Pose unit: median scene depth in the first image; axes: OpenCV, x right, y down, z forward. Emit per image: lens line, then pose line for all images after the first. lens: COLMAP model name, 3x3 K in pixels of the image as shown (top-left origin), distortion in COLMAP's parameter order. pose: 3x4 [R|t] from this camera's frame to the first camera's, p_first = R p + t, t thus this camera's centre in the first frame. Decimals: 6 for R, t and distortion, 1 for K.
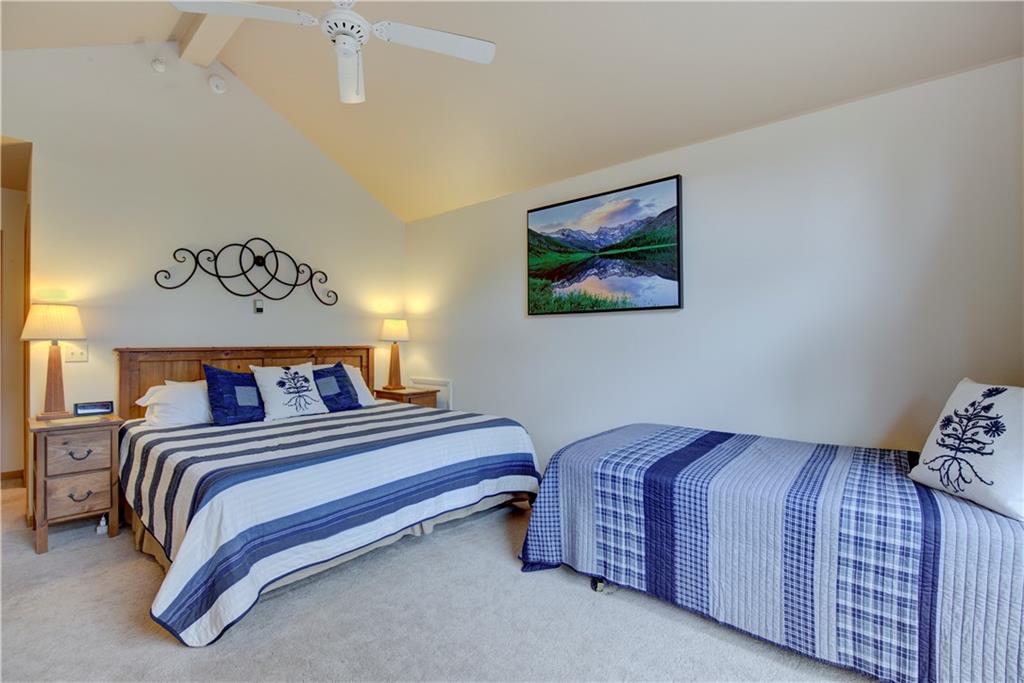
lens RADIAL K [[467.7, 0, 510.0], [0, 467.7, 342.0], [0, 0, 1]] dist [-0.035496, 0.006080]
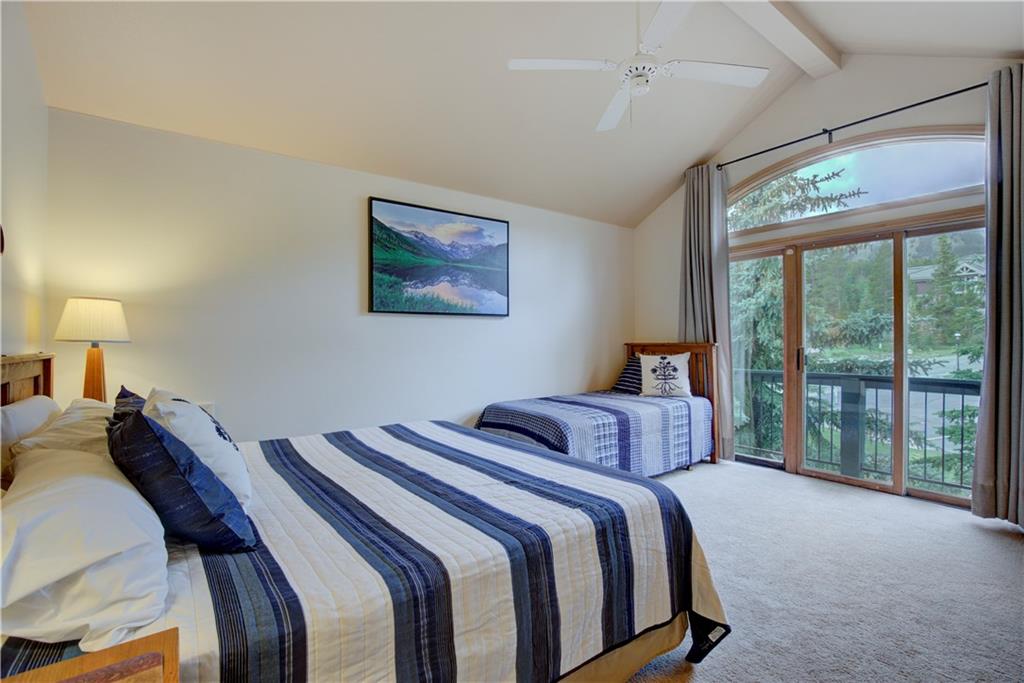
lens RADIAL K [[467.7, 0, 512.3], [0, 467.7, 341.8], [0, 0, 1]] dist [-0.035496, 0.006080]
pose [[0.197998, 0.003055, 0.980198, -0.899495], [0.013560, 0.999891, -0.005855, 0.009931], [-0.980109, 0.014451, 0.197935, 0.632793]]
